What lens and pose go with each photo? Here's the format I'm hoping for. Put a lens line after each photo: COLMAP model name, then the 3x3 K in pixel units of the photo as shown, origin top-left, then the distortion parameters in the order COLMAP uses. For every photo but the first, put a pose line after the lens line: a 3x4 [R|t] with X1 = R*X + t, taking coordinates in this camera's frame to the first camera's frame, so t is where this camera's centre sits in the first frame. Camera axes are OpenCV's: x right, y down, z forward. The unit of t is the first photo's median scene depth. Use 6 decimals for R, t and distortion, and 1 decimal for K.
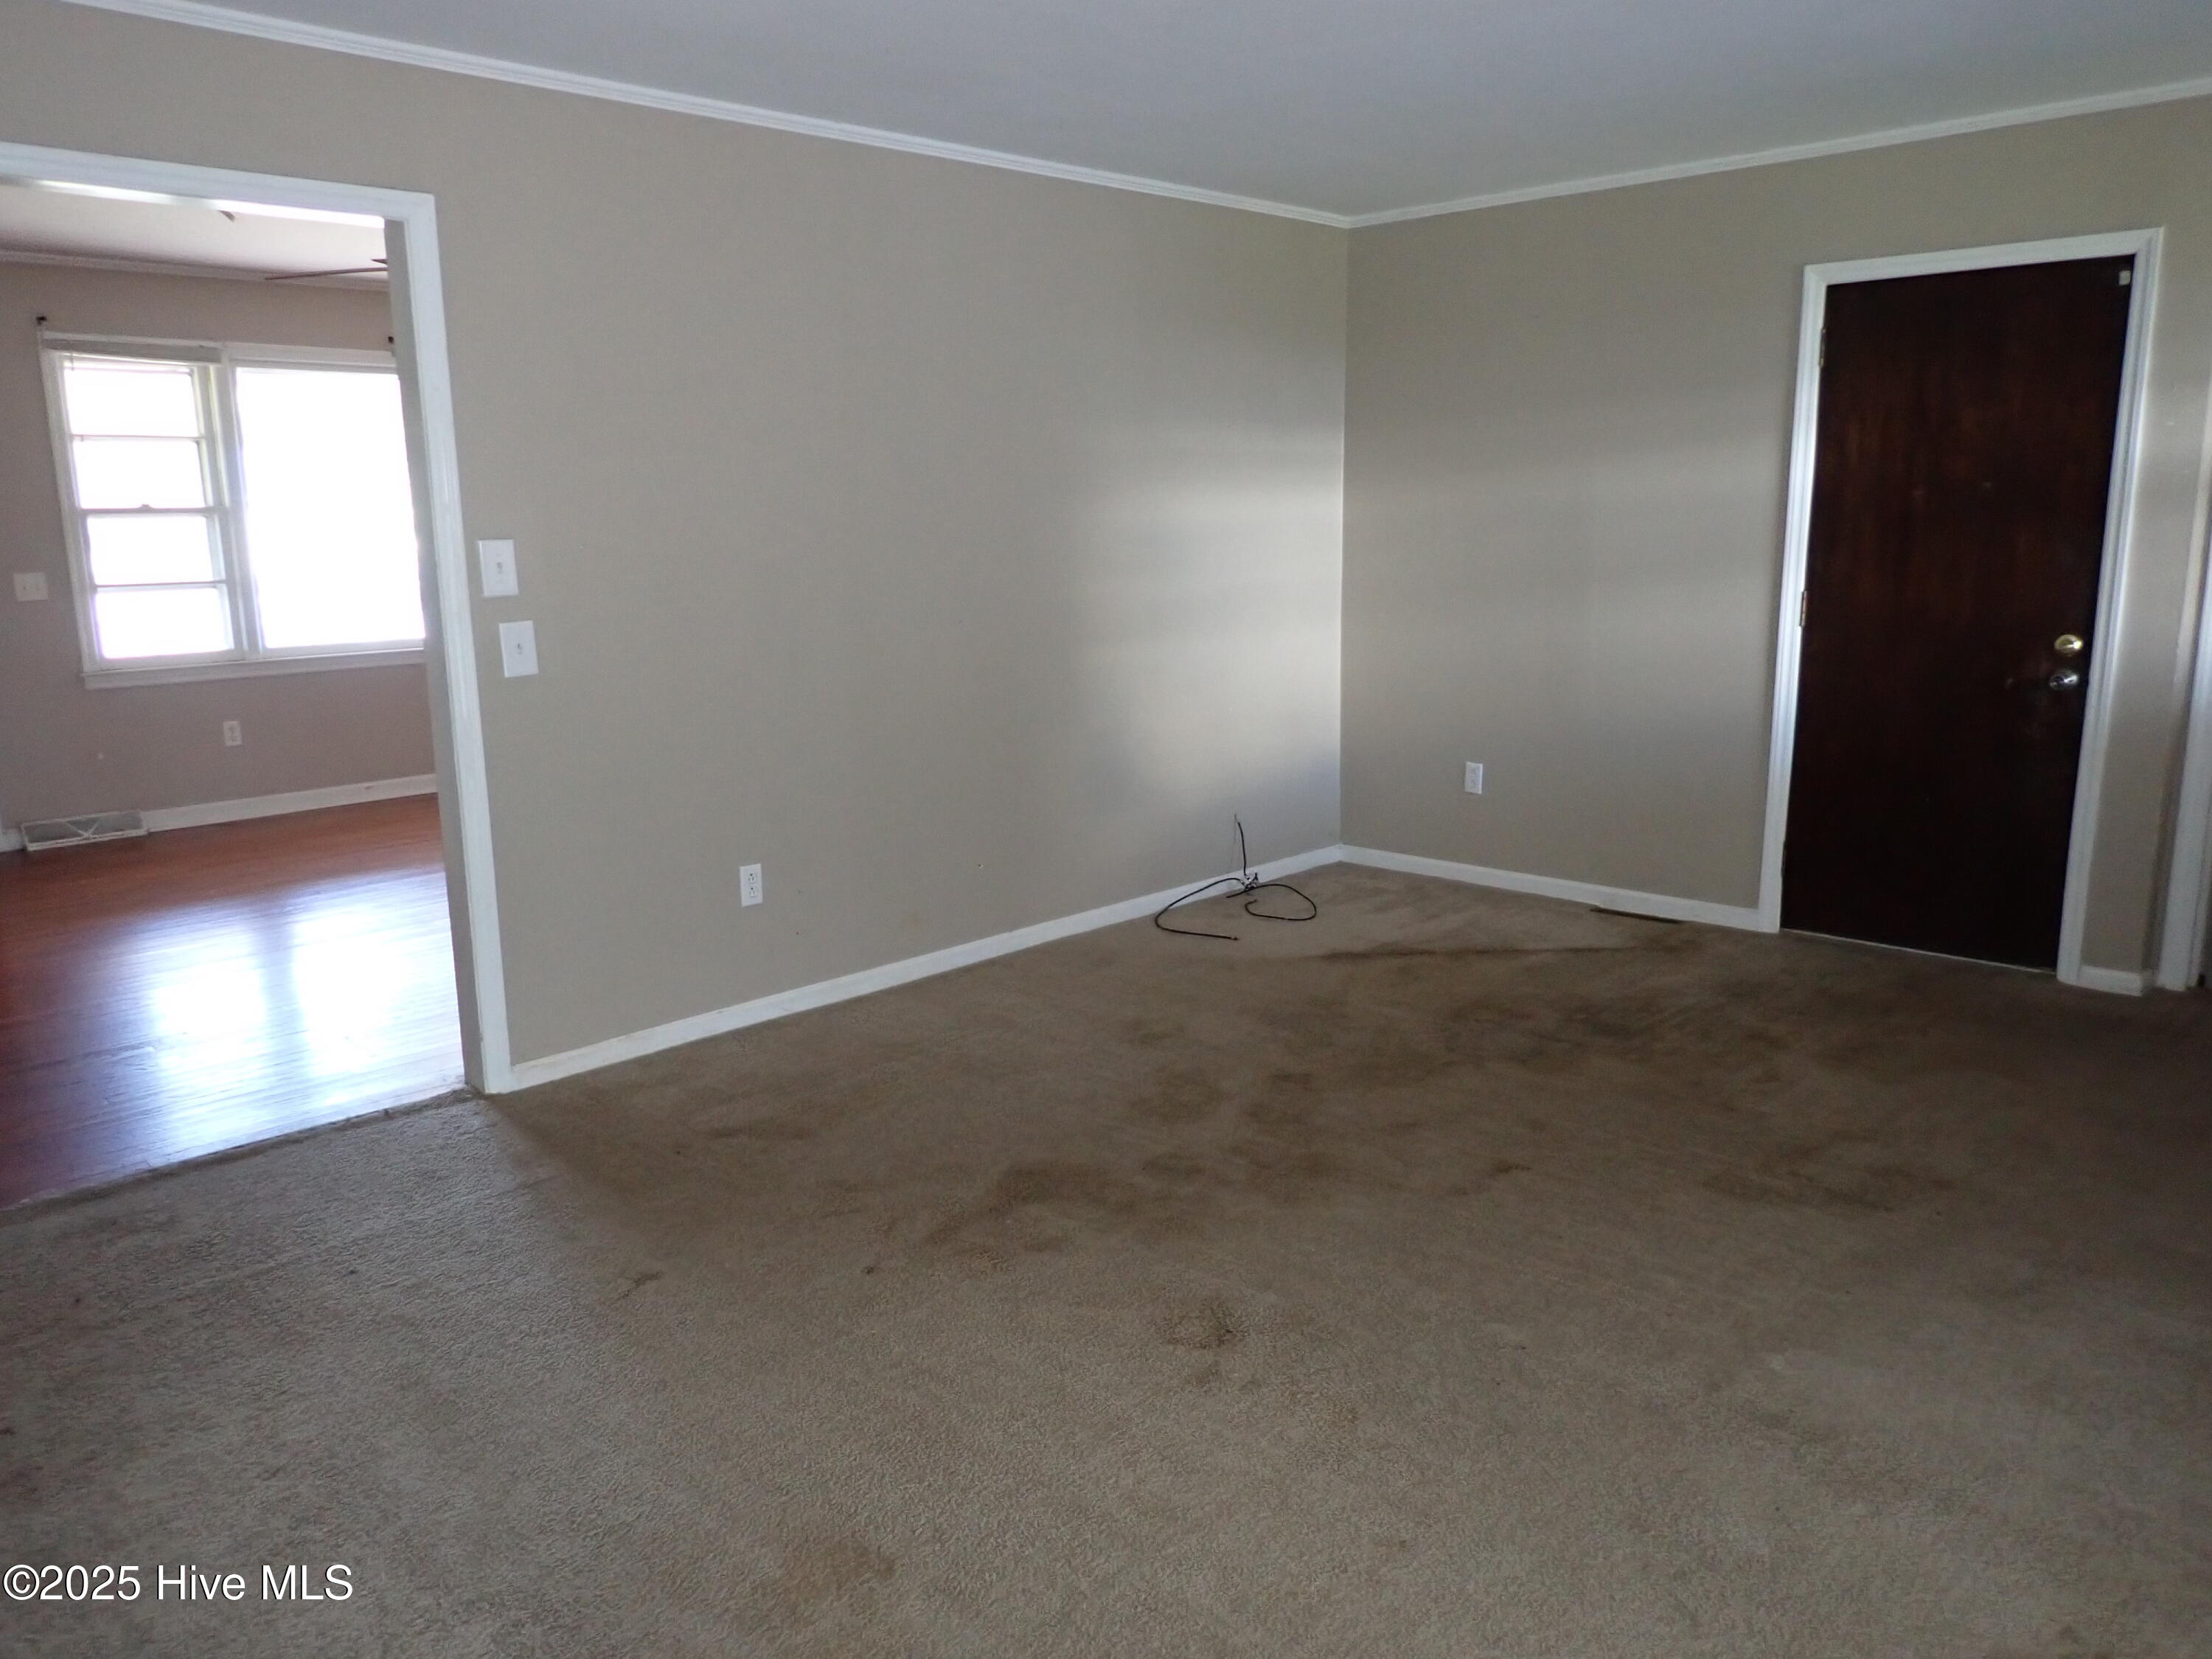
lens RADIAL K [[1620.8, 0, 1106.0], [0, 1620.8, 829.5], [0, 0, 1]] dist [-0.000286, 0.000509]
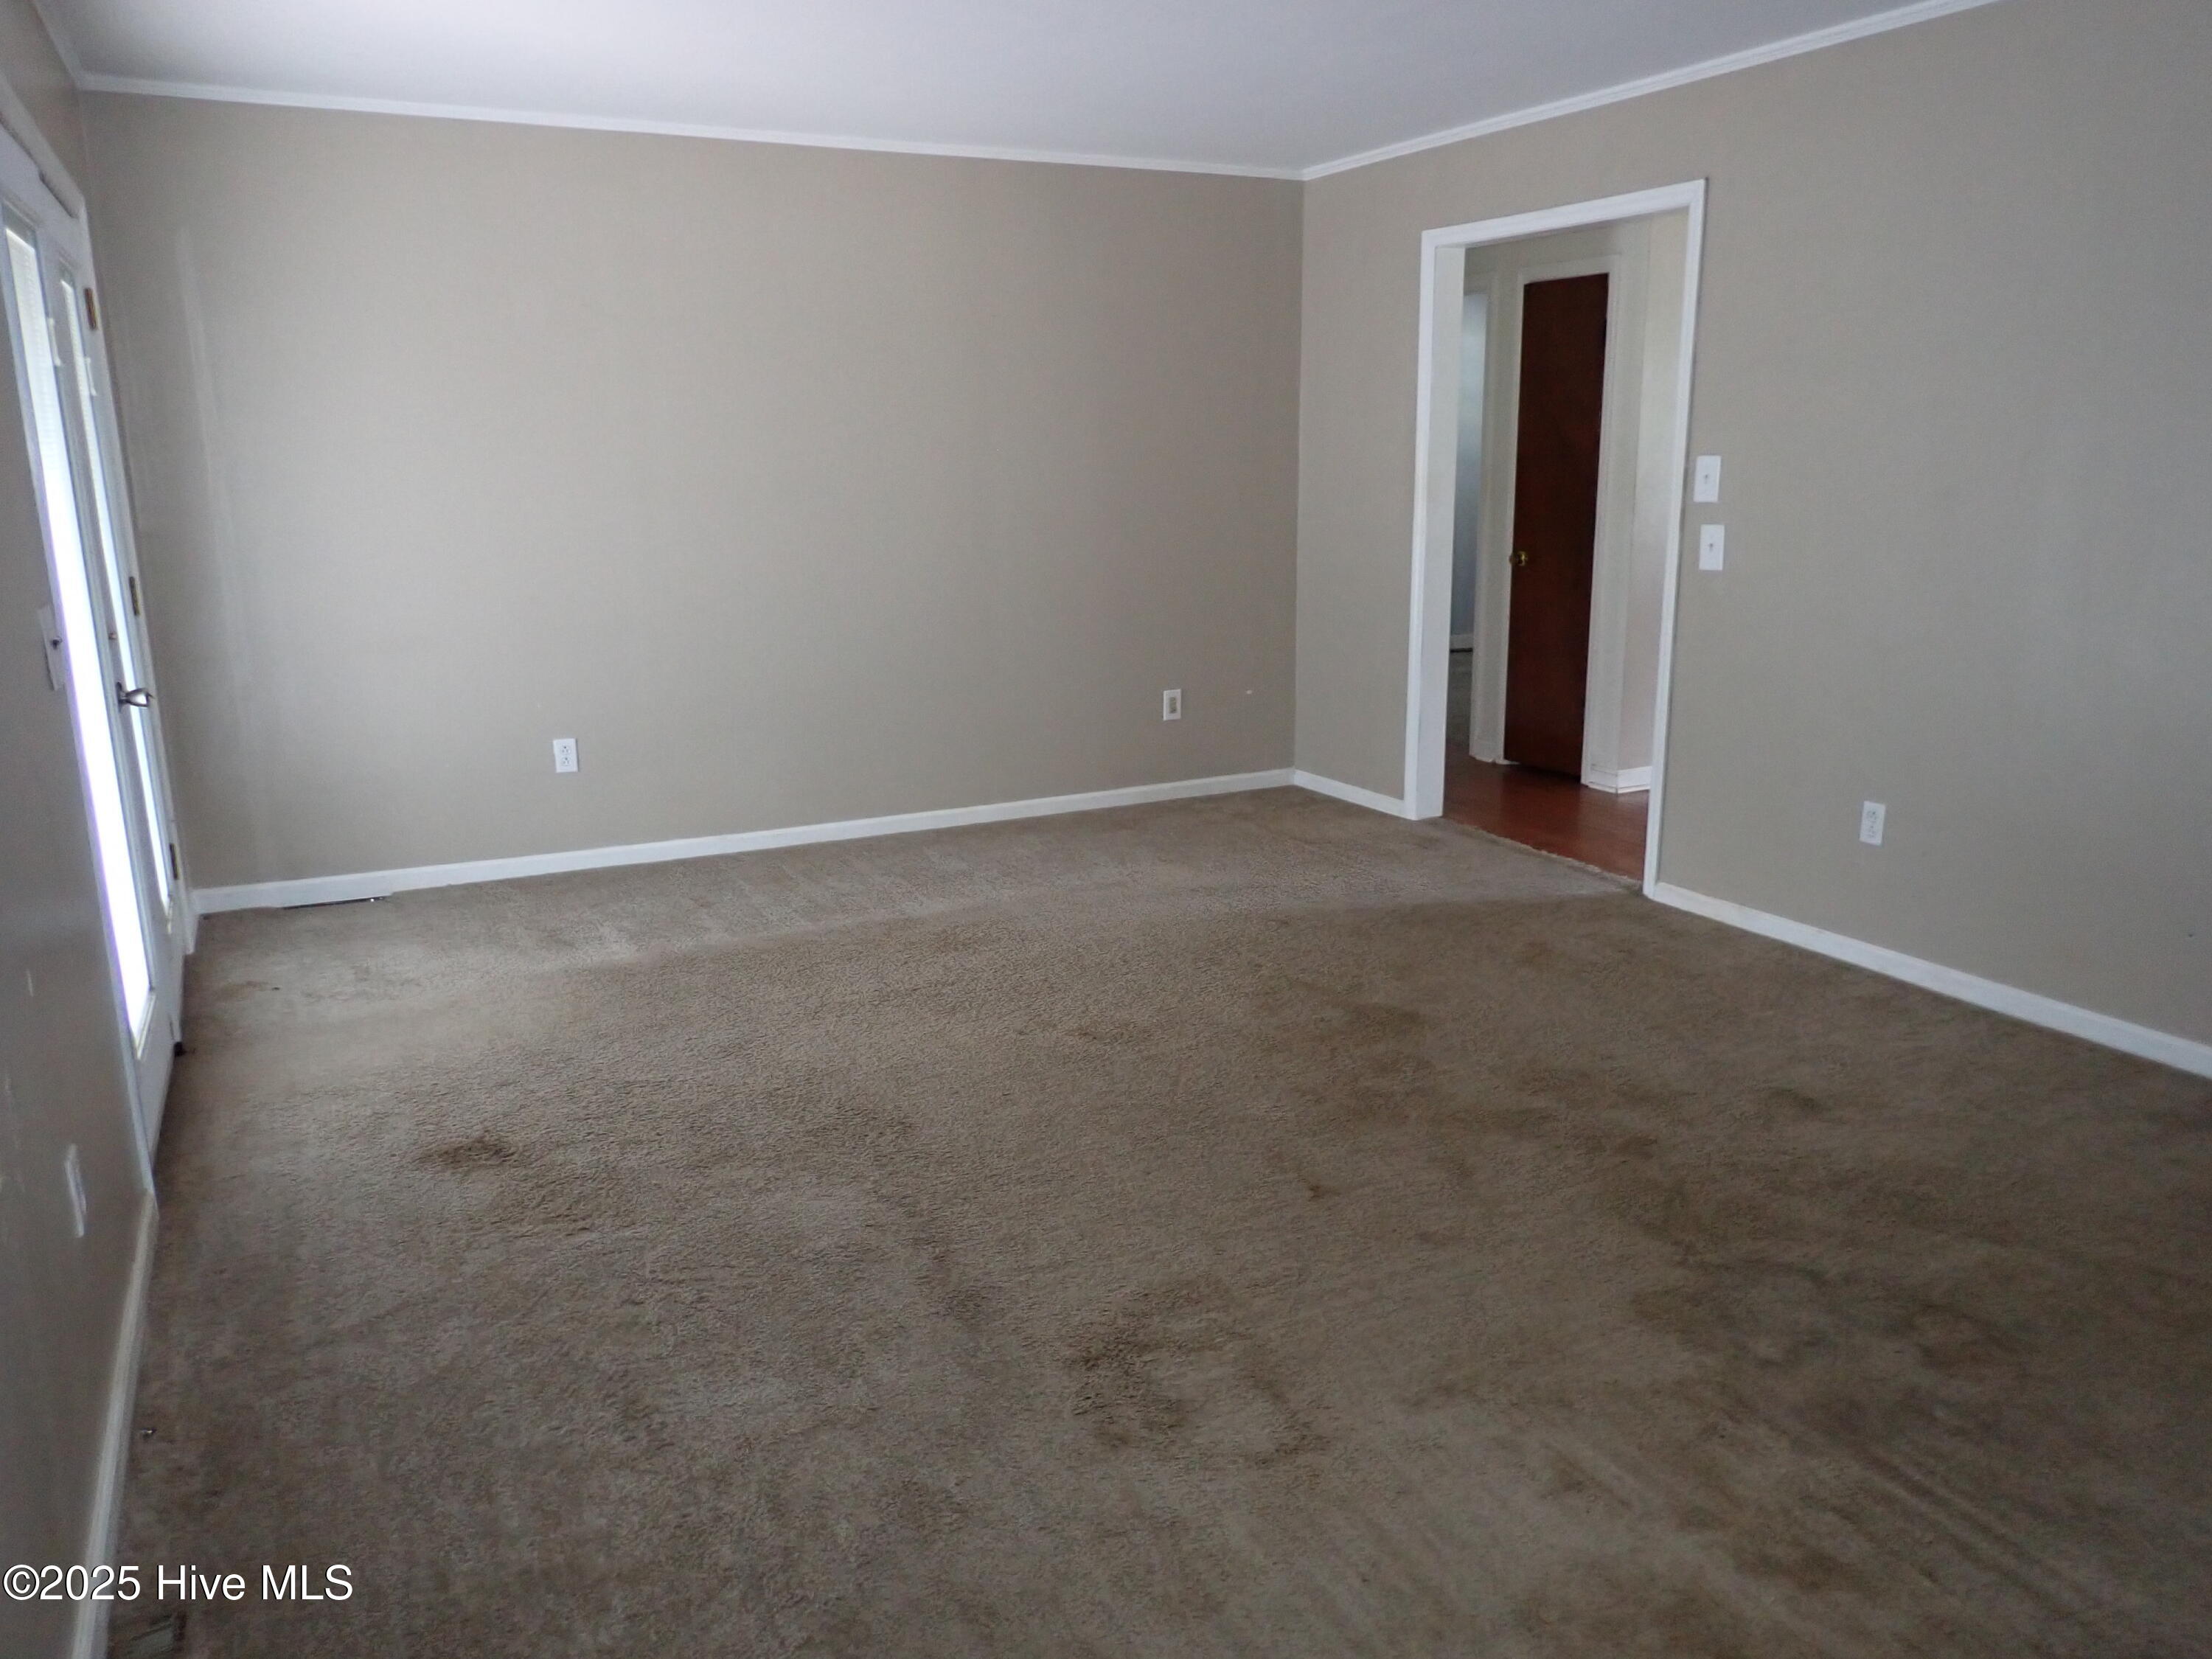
lens RADIAL K [[1620.8, 0, 1106.0], [0, 1620.8, 829.5], [0, 0, 1]] dist [-0.000286, 0.000509]
pose [[-0.323547, 0.236515, -0.916176, 0.951832], [-0.173157, 0.937105, 0.303068, -0.205471], [0.930233, 0.256699, -0.262244, 0.967245]]
